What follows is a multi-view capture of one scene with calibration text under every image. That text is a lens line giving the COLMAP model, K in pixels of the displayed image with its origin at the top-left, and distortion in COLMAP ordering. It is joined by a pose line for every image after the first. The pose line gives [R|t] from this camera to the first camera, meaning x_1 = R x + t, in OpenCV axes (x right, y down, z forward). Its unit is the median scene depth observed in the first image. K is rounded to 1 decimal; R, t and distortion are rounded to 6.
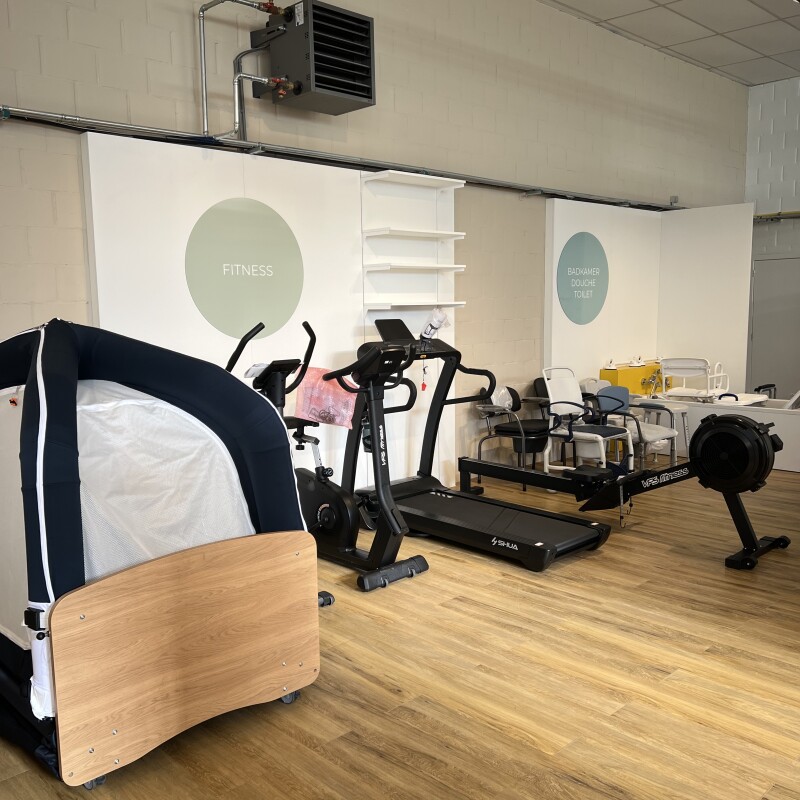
lens RADIAL K [[798.9, 0, 395.9], [0, 798.9, 402.1], [0, 0, 1]] dist [0.017489, 0.000000]
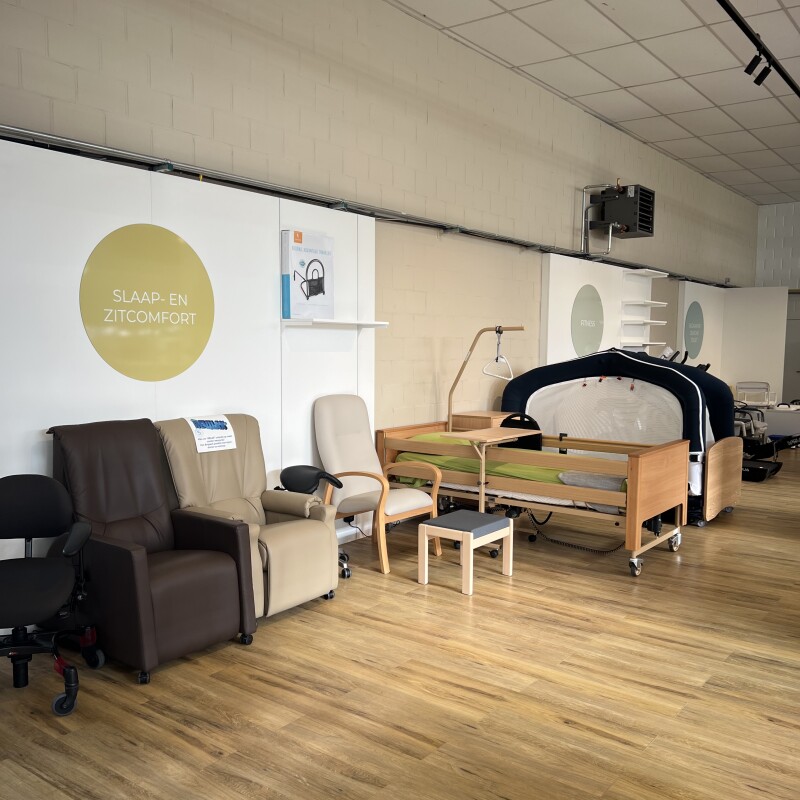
lens RADIAL K [[798.9, 0, 399.4], [0, 798.9, 401.8], [0, 0, 1]] dist [0.017489, 0.000000]
pose [[0.988890, 0.014281, 0.147965, -0.591952], [-0.007039, 0.998756, -0.049356, 0.071537], [-0.148485, 0.047766, 0.987760, -0.489226]]
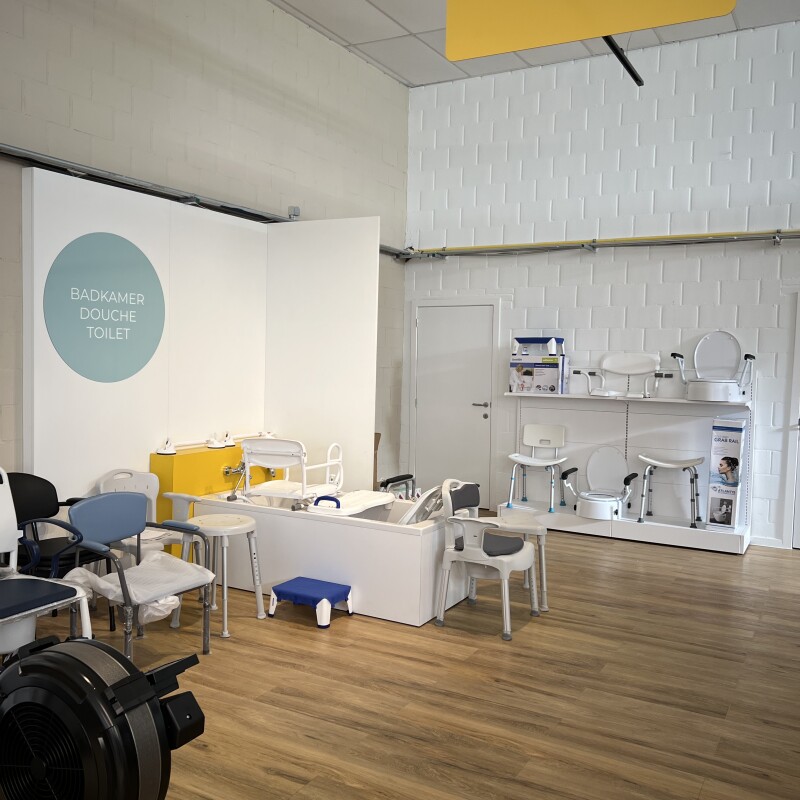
lens RADIAL K [[798.9, 0, 402.8], [0, 798.9, 397.5], [0, 0, 1]] dist [0.017489, 0.000000]
pose [[0.954189, 0.024588, 0.298192, 0.274383], [-0.005055, 0.997800, -0.066097, -0.047352], [-0.299162, 0.061562, 0.952215, 0.357432]]
